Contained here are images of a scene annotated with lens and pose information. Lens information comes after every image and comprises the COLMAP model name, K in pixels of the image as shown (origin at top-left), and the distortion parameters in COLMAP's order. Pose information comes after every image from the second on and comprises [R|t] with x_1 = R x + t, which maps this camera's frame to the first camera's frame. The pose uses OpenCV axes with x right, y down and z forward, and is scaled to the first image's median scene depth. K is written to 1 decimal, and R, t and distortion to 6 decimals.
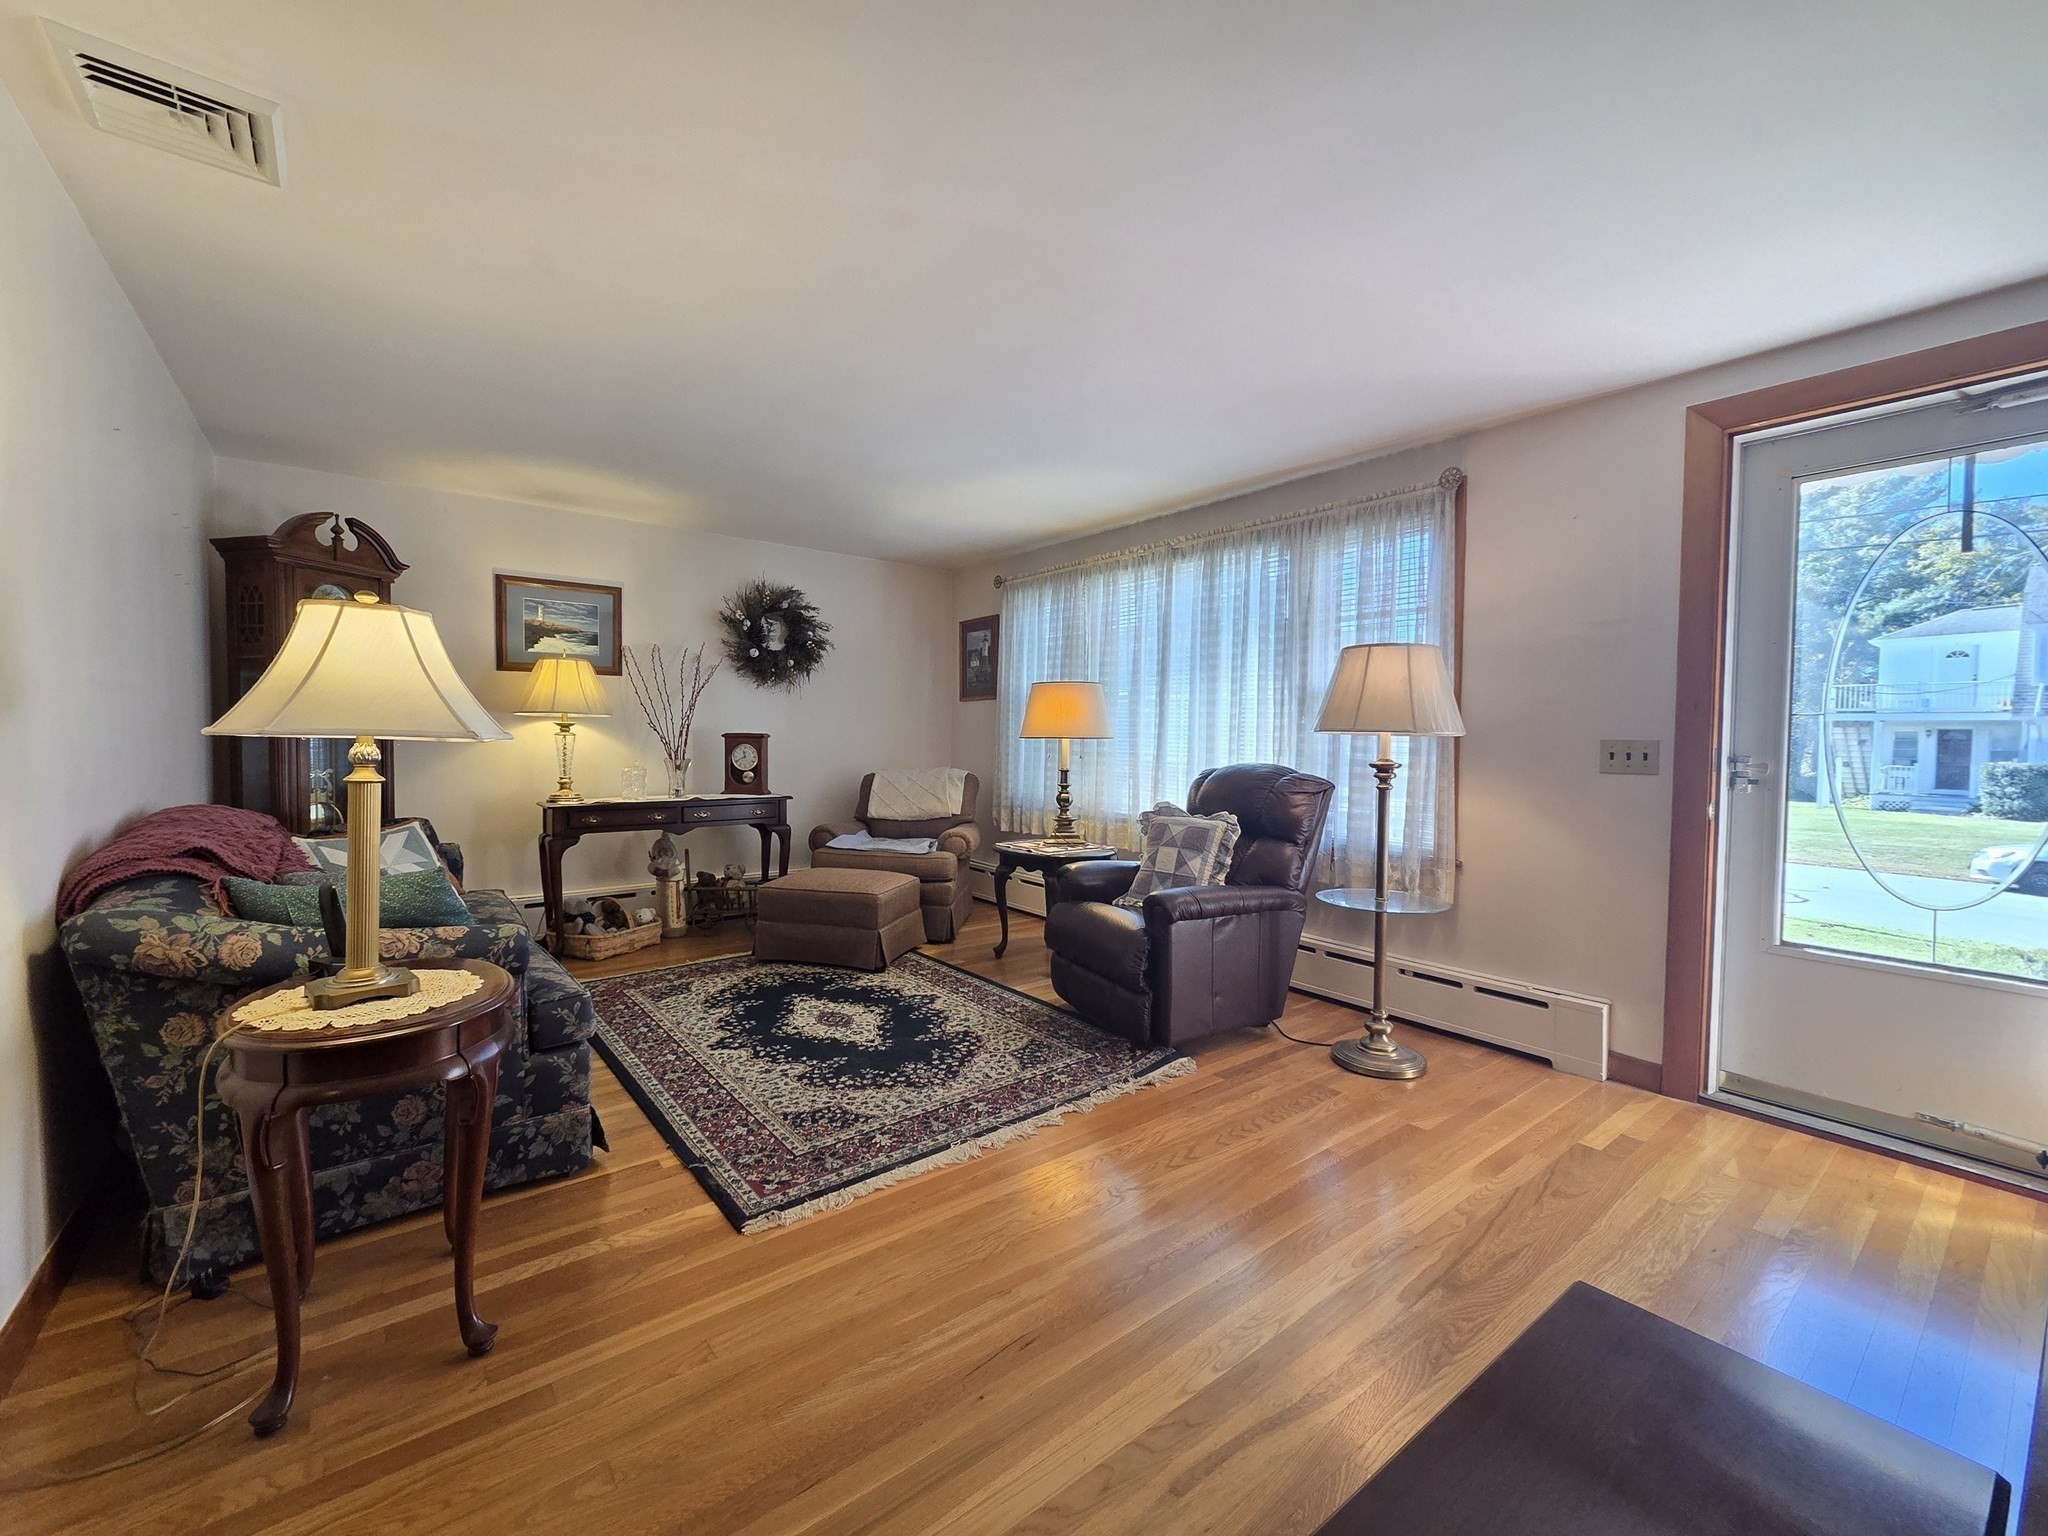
lens RADIAL K [[835.0, 0, 1022.7], [0, 835.0, 762.2], [0, 0, 1]] dist [0.001759, -0.001185]
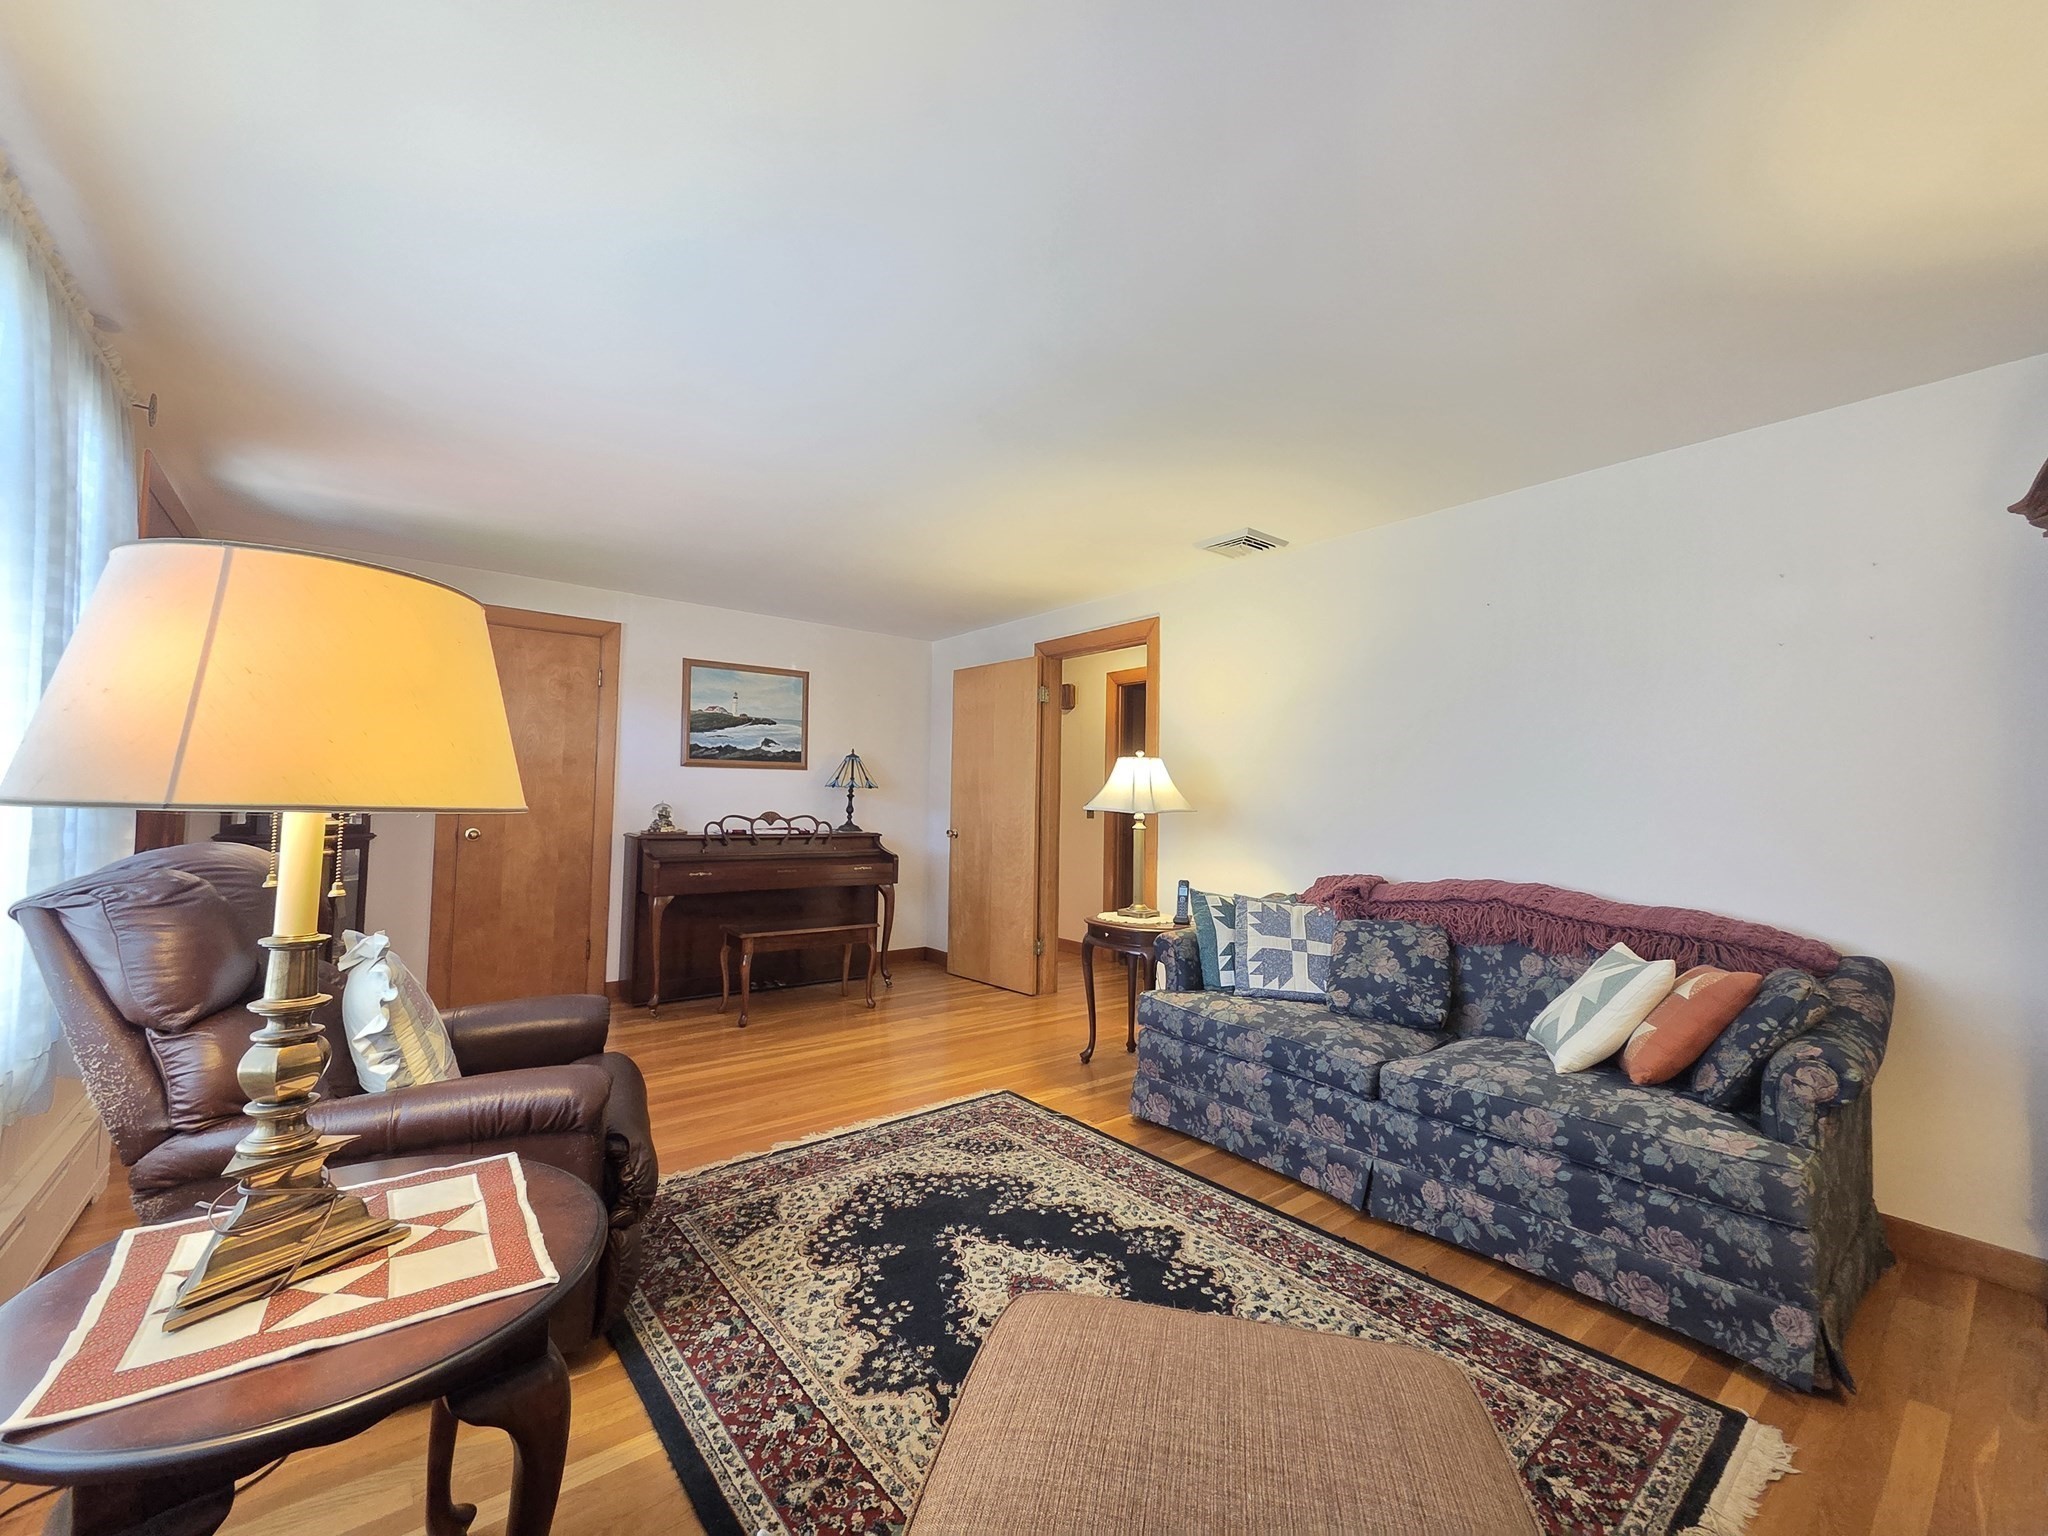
lens RADIAL K [[833.5, 0, 1021.5], [0, 833.5, 761.4], [0, 0, 1]] dist [0.009565, -0.009124]
pose [[-0.999529, -0.030550, -0.002922, -0.214017], [-0.030497, 0.999391, -0.016953, -0.060544], [0.003439, -0.016856, -0.999852, 1.716439]]
